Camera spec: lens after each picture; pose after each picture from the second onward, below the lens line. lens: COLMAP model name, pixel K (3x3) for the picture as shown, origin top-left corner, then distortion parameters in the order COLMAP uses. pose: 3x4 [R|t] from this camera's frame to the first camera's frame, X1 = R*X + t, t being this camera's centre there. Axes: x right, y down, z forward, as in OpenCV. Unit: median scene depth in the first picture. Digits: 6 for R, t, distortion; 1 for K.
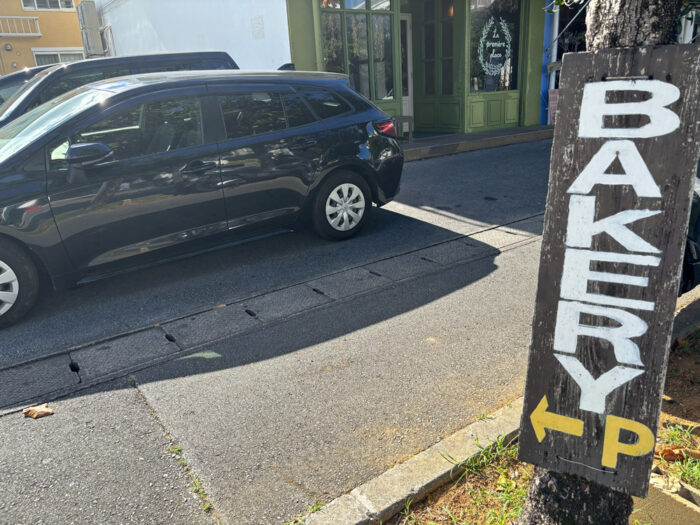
lens RADIAL K [[528.9, 0, 351.3], [0, 528.9, 264.8], [0, 0, 1]] dist [0.035842, -0.036135]
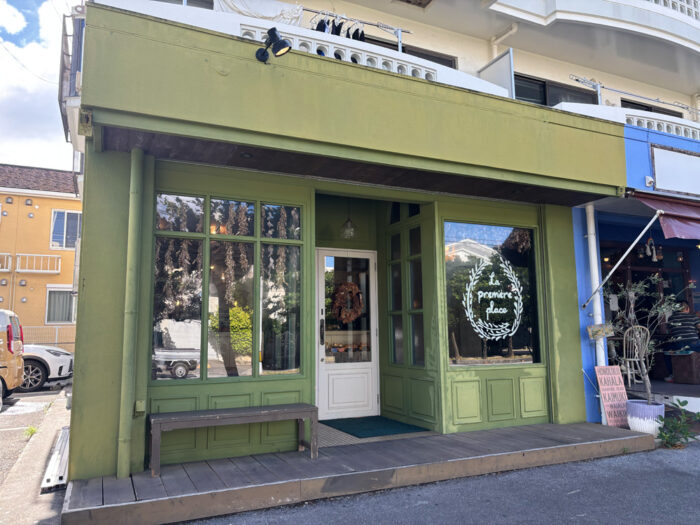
lens RADIAL K [[528.9, 0, 347.9], [0, 528.9, 261.5], [0, 0, 1]] dist [0.035842, -0.036135]
pose [[0.983314, 0.020107, -0.180802, 0.209443], [-0.096198, 0.901017, -0.422982, -0.159484], [0.154400, 0.433317, 0.887917, 0.380339]]
